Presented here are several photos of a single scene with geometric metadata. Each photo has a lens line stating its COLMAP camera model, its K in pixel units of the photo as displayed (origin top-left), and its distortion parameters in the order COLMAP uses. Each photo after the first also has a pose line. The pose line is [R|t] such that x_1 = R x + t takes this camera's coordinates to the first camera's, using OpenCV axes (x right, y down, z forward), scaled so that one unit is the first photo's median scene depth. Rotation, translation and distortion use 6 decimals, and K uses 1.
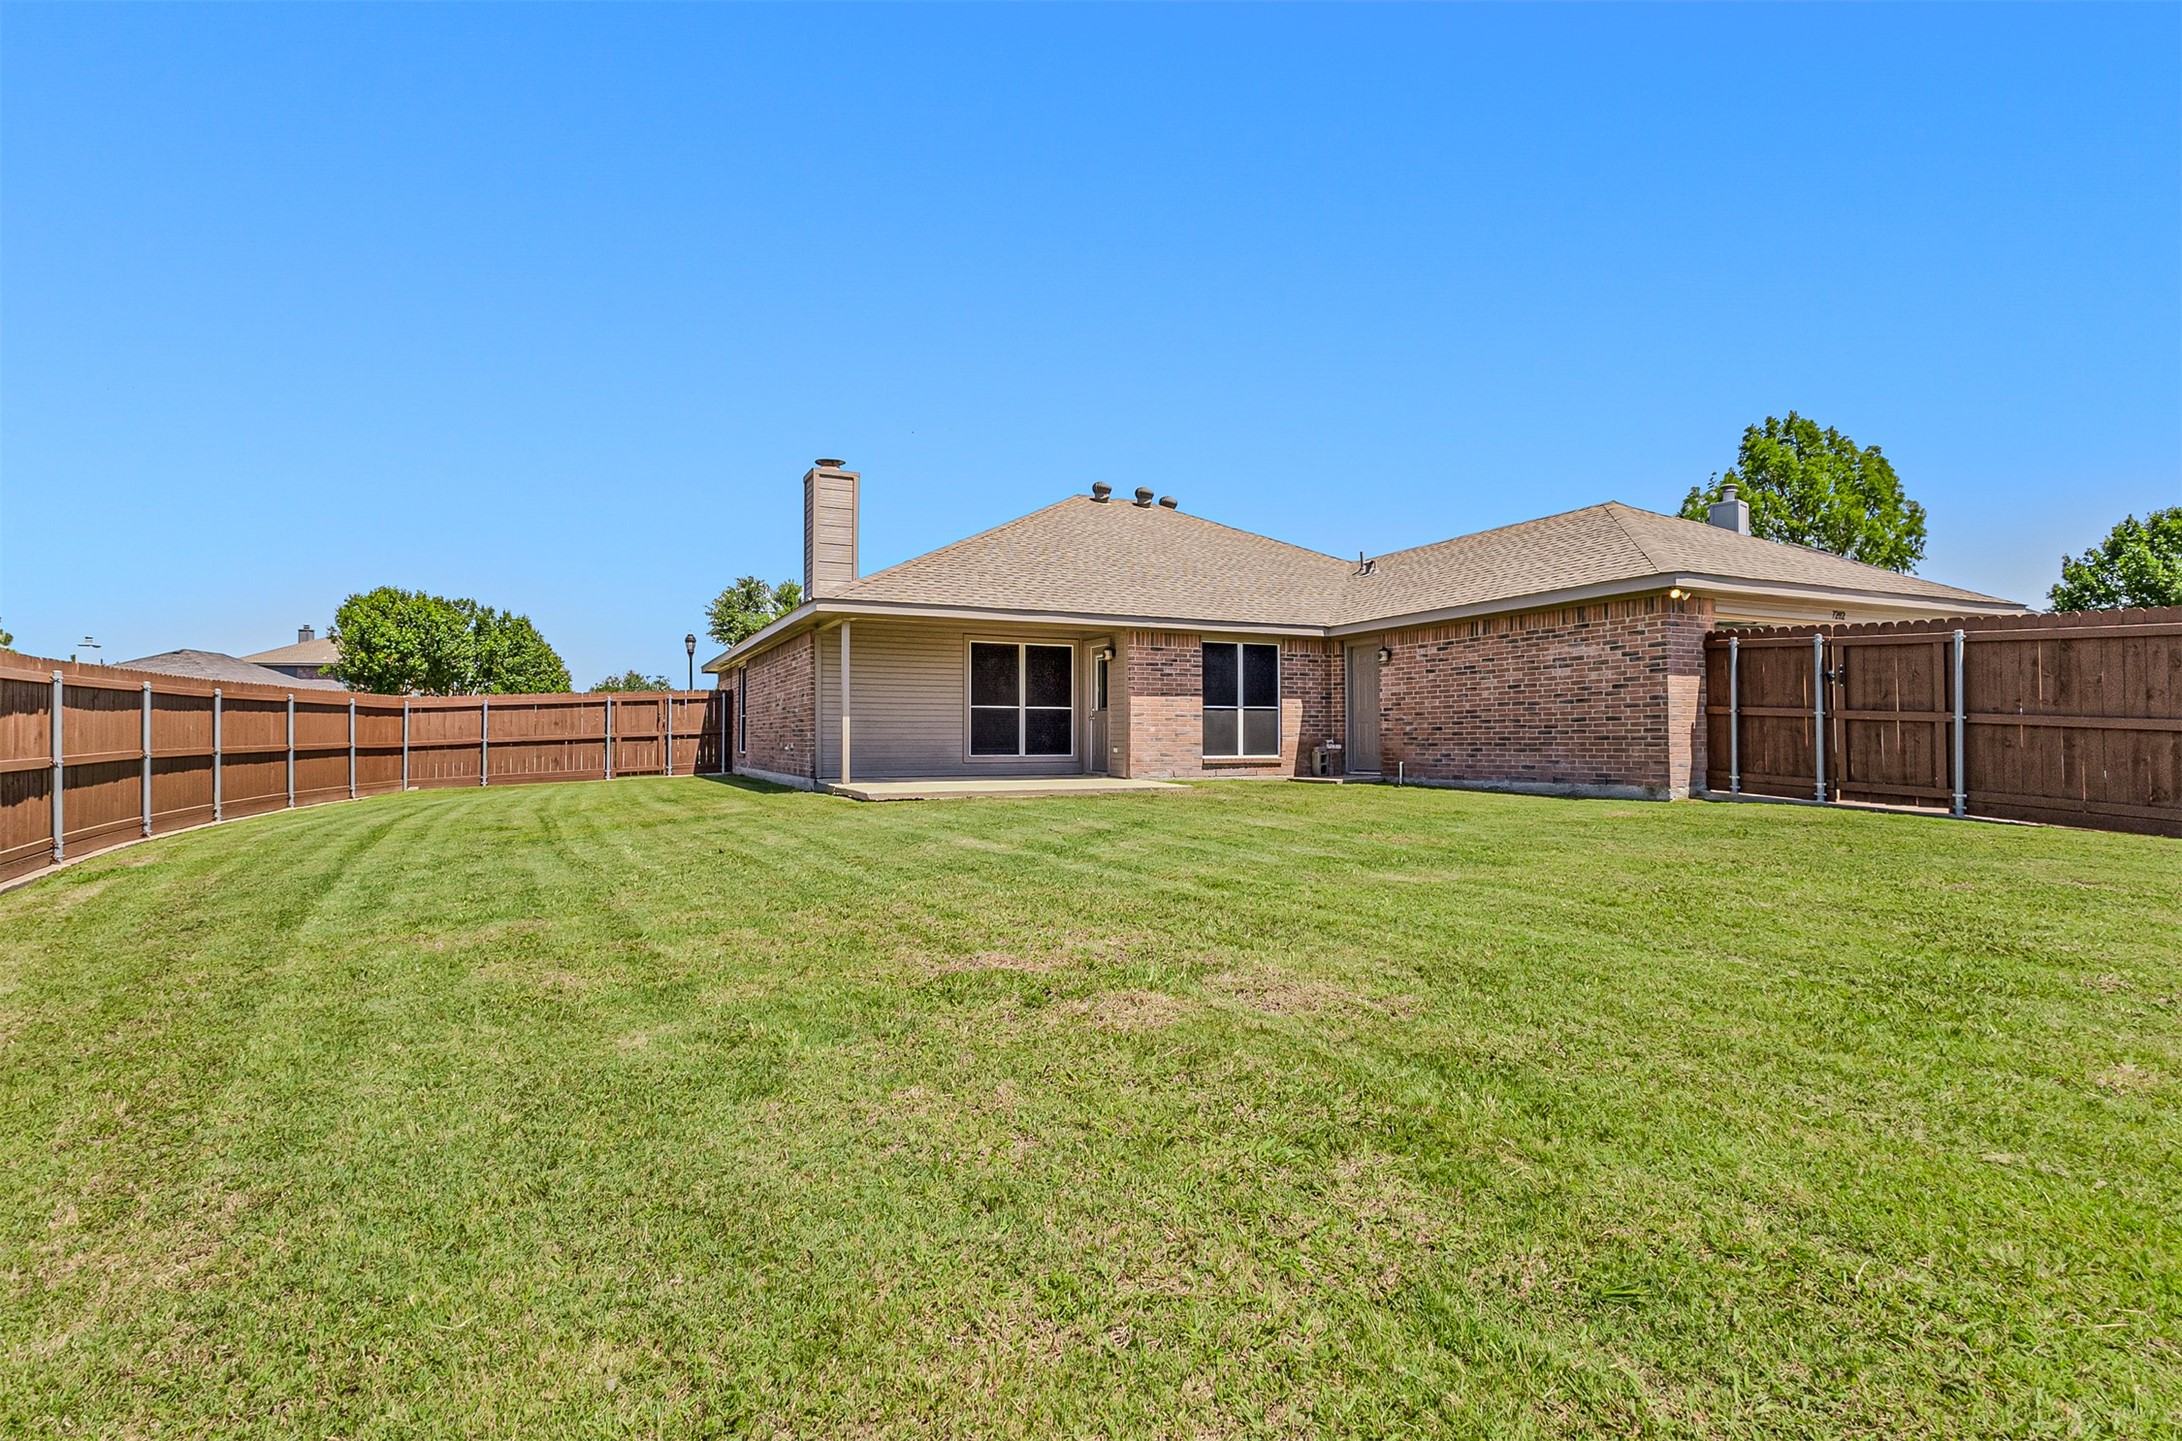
lens RADIAL K [[1055.6, 0, 1095.3], [0, 1055.6, 731.6], [0, 0, 1]] dist [0.001410, 0.000072]
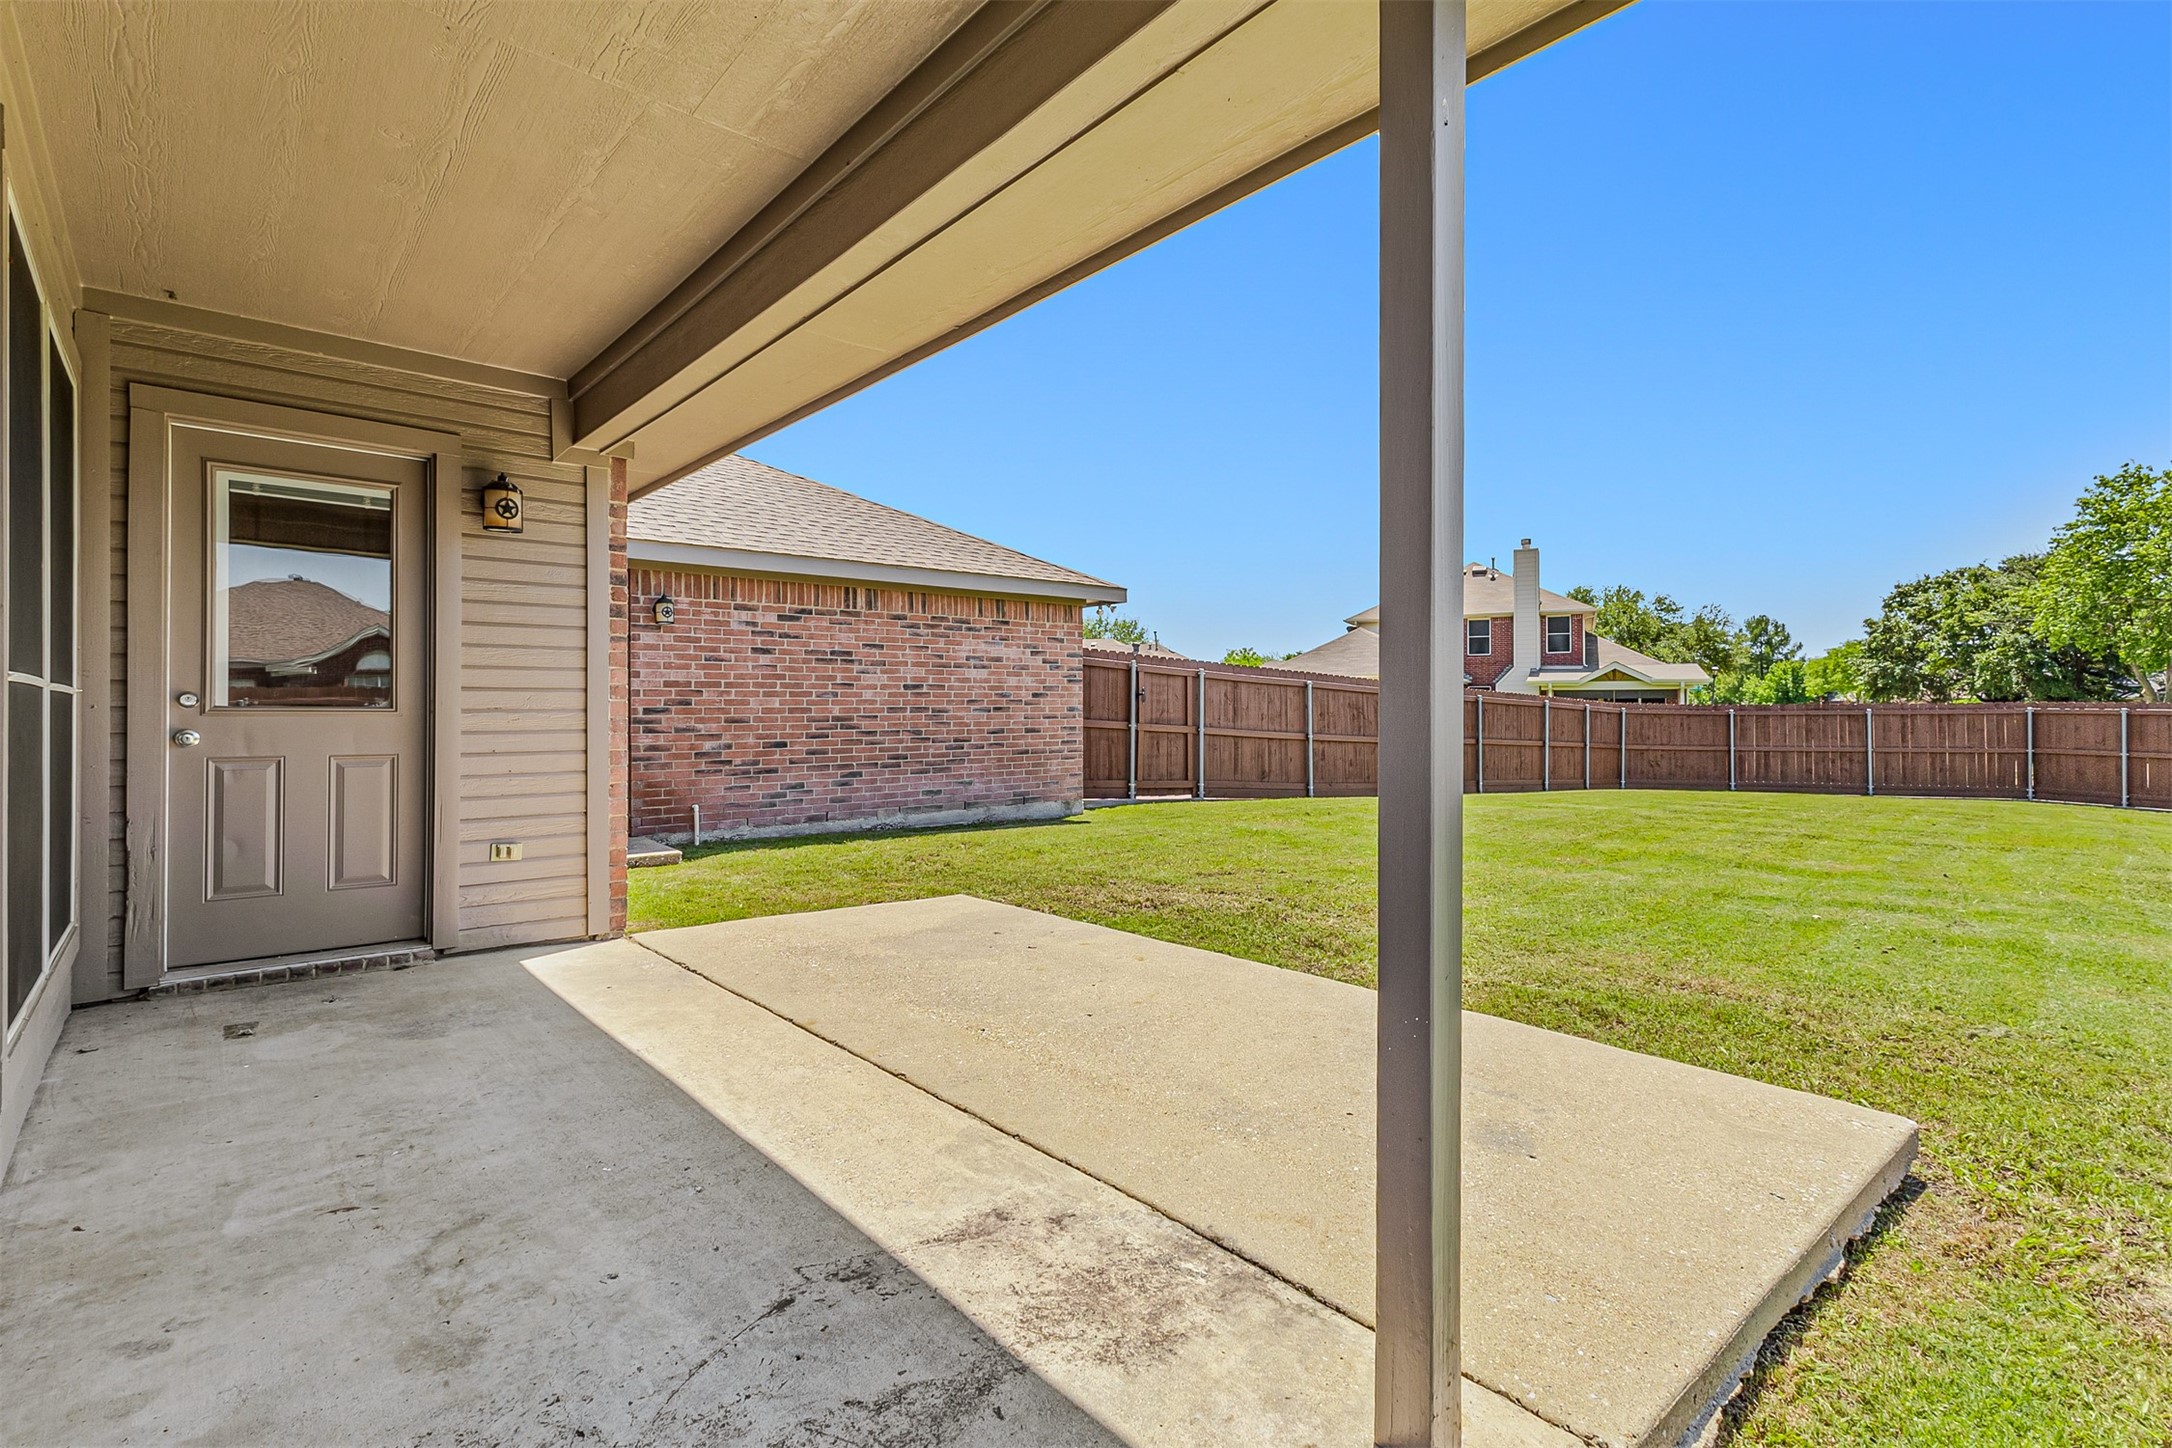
lens RADIAL K [[1003.3, 0, 1079.2], [0, 1003.3, 711.7], [0, 0, 1]] dist [0.025314, -0.000342]
pose [[-0.256018, 0.002179, 0.966669, -0.335742], [-0.004712, 0.999983, -0.003502, -0.024210], [-0.966660, -0.005452, -0.256004, 1.119337]]
